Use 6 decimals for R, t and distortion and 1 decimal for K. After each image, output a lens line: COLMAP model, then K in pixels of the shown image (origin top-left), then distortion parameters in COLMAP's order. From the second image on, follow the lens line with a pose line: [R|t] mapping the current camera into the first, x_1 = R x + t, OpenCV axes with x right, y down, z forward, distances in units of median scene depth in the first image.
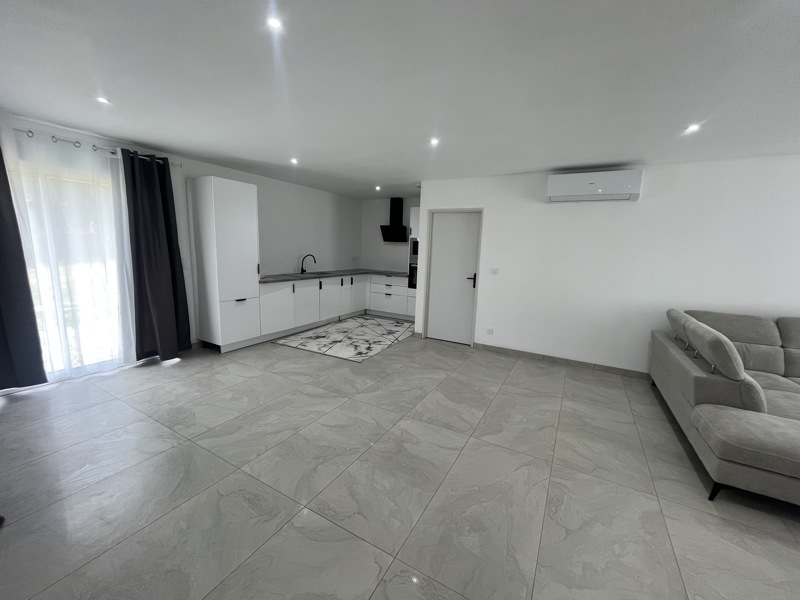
lens RADIAL K [[321.7, 0, 400.0], [0, 321.7, 300.0], [0, 0, 1]] dist [-0.001082, 0.000044]
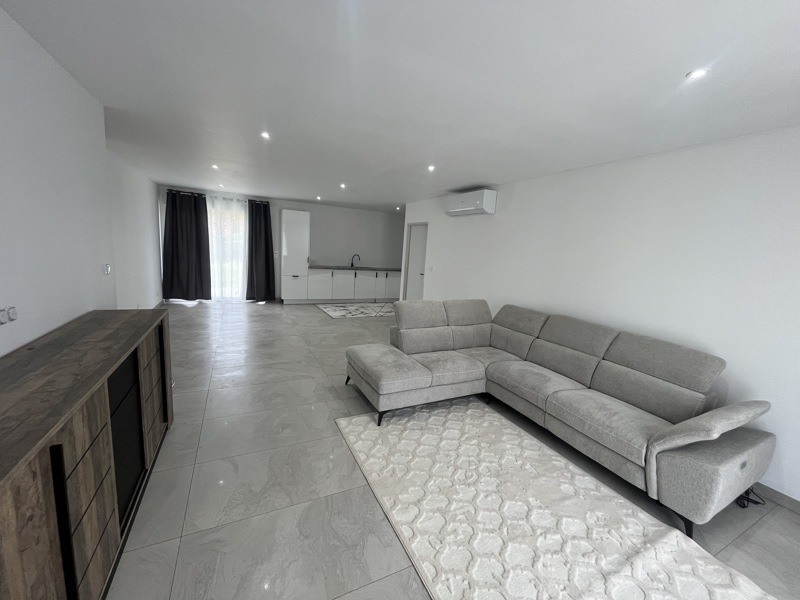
lens RADIAL K [[321.7, 0, 400.0], [0, 321.7, 300.0], [0, 0, 1]] dist [-0.001082, 0.000044]
pose [[0.828136, 0.107050, -0.550211, 1.001448], [-0.127373, 0.991854, 0.001265, 0.055562], [0.545864, 0.069034, 0.835025, -0.168844]]
